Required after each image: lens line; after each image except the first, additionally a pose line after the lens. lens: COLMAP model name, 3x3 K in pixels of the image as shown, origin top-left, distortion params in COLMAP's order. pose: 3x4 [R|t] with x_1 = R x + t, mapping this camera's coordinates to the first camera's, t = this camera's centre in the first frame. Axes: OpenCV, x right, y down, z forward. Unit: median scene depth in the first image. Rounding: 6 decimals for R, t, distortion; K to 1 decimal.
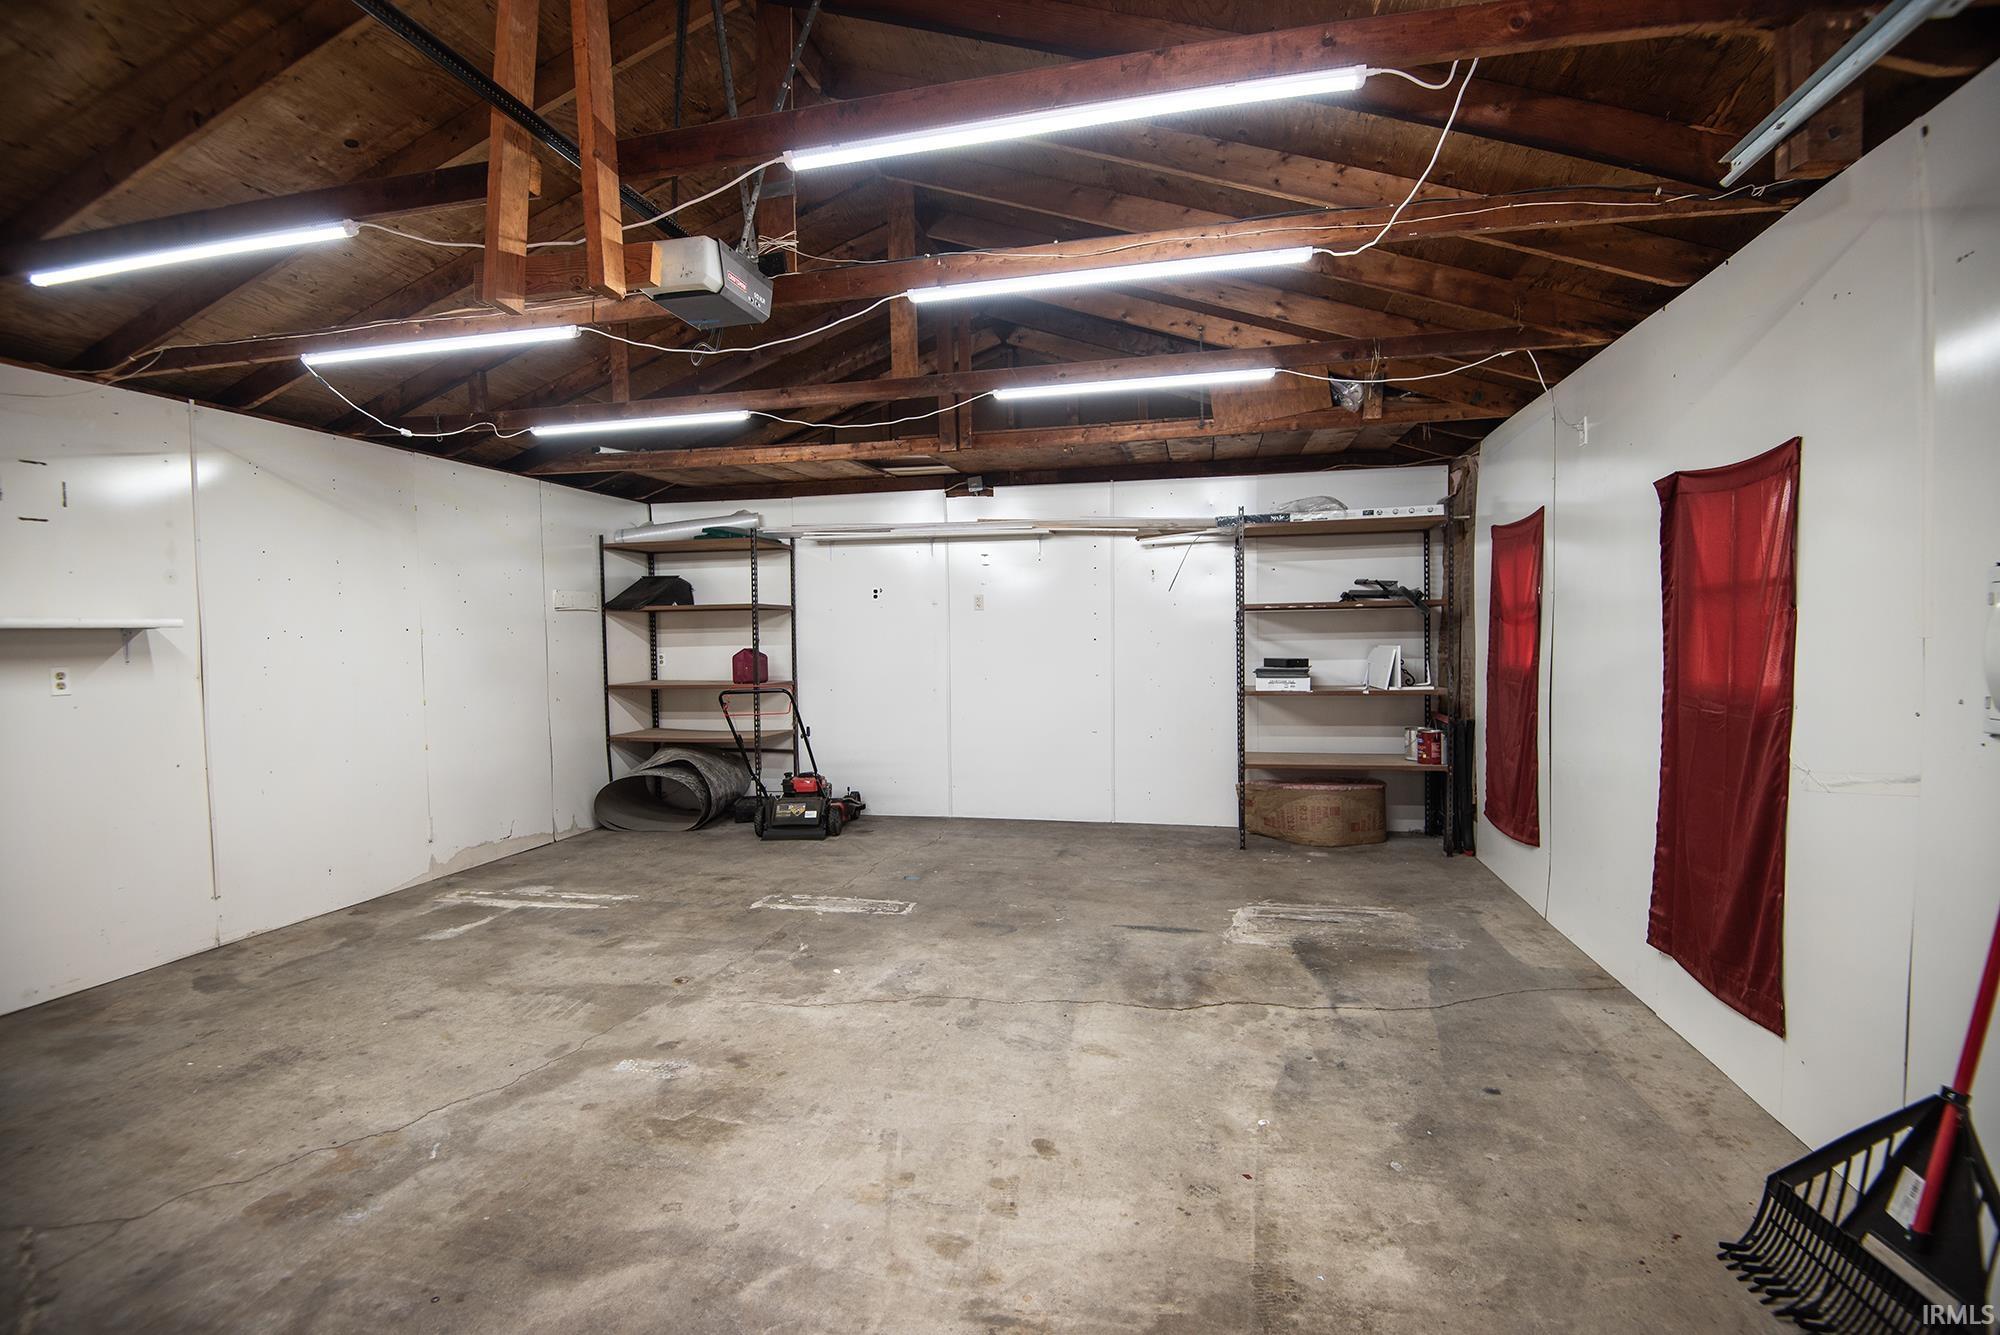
lens RADIAL K [[922.8, 0, 1005.9], [0, 922.8, 672.8], [0, 0, 1]] dist [-0.011273, -0.019351]
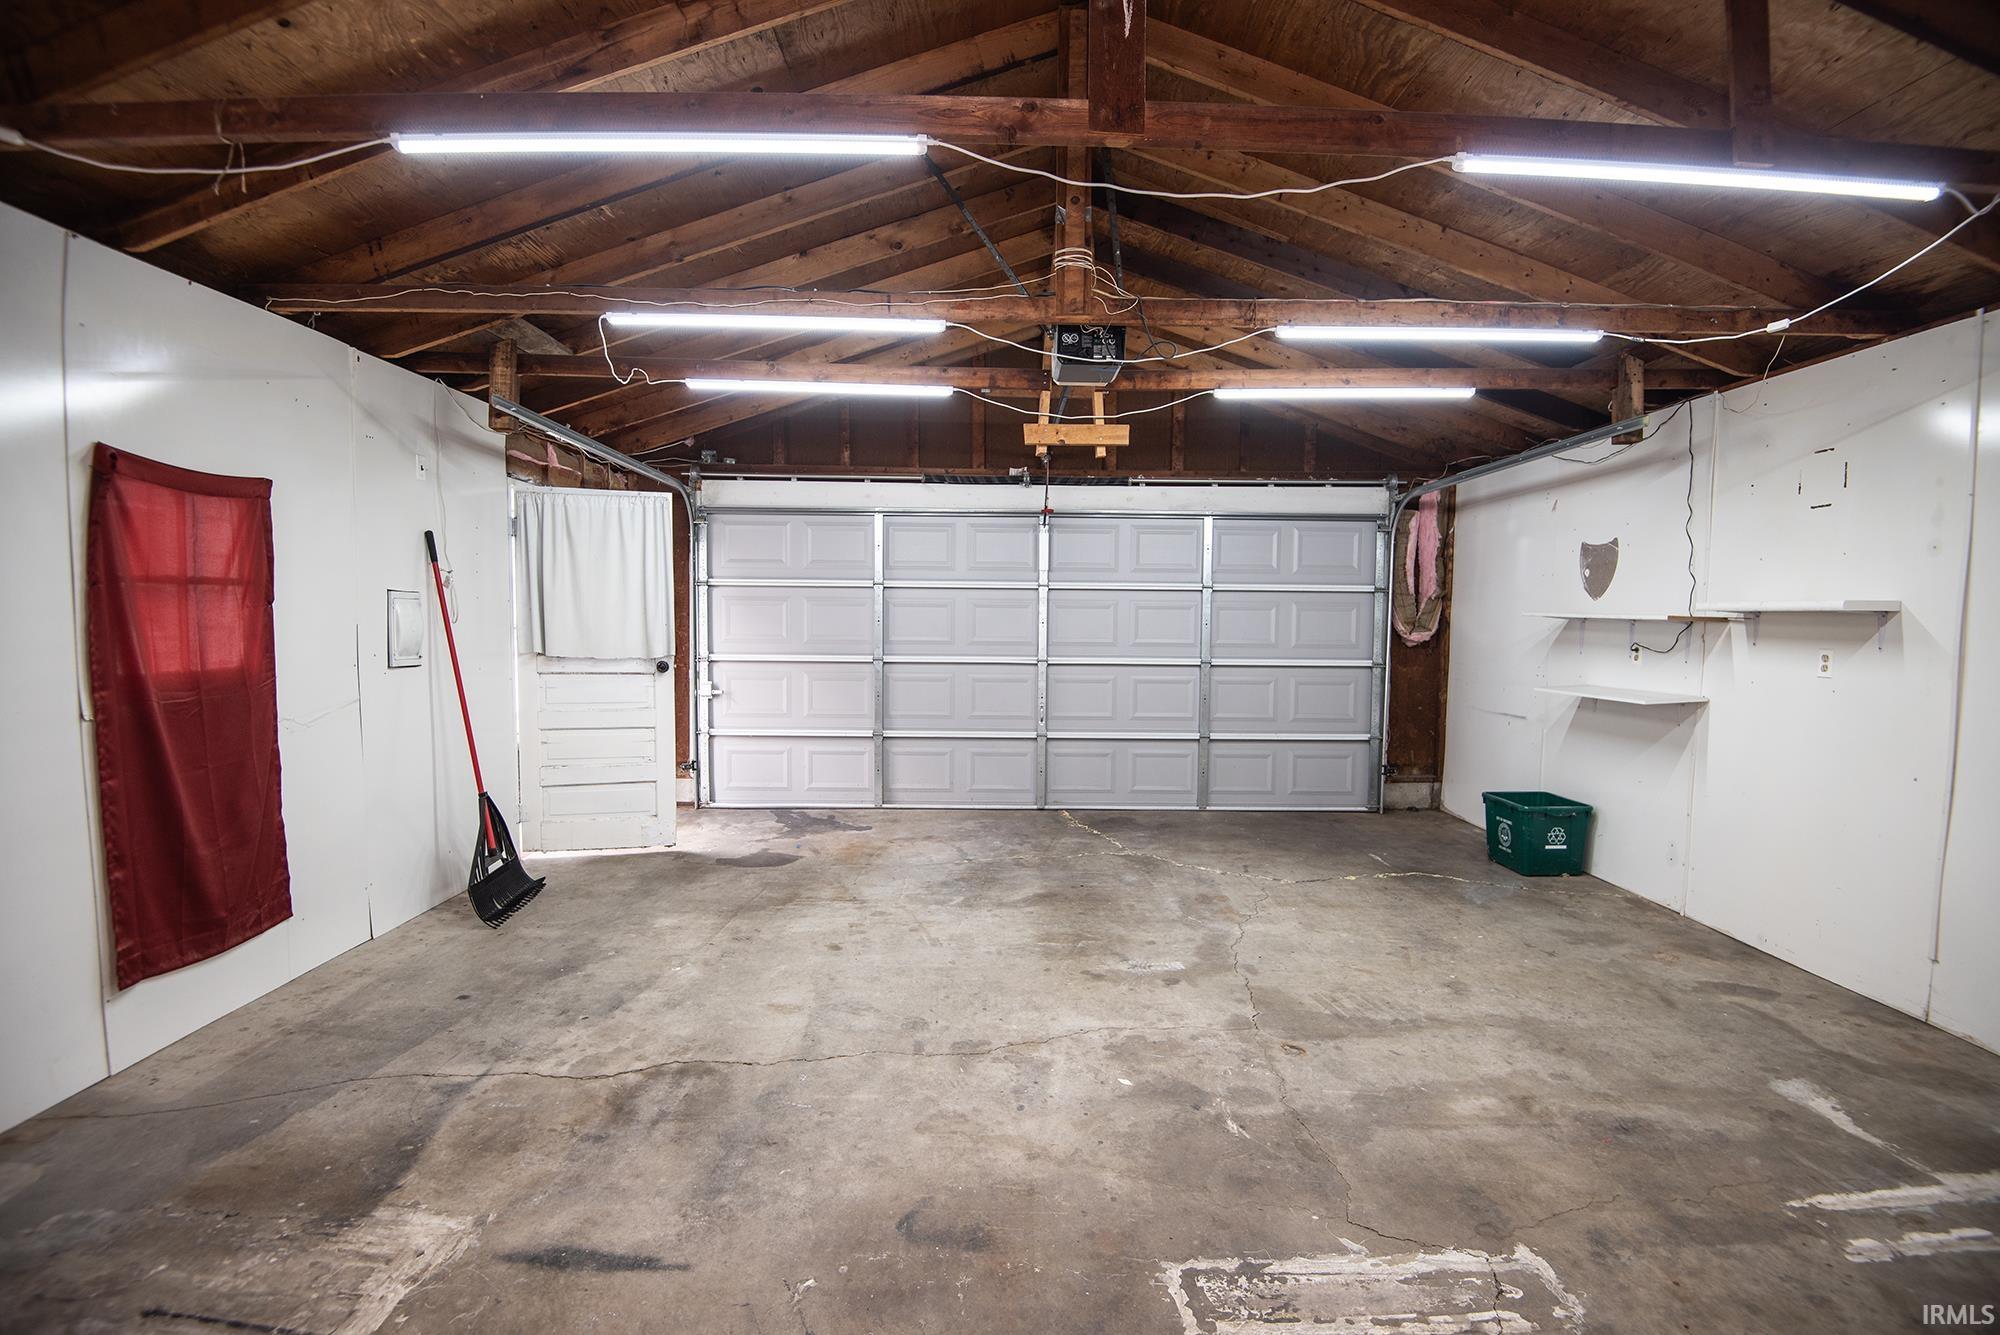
lens RADIAL K [[922.8, 0, 1005.9], [0, 922.8, 672.8], [0, 0, 1]] dist [-0.011273, -0.019351]
pose [[-0.973230, 0.018147, -0.229115, 0.075060], [-0.005845, 0.994601, 0.103607, -0.079662], [0.229759, 0.102172, -0.967870, 1.752995]]
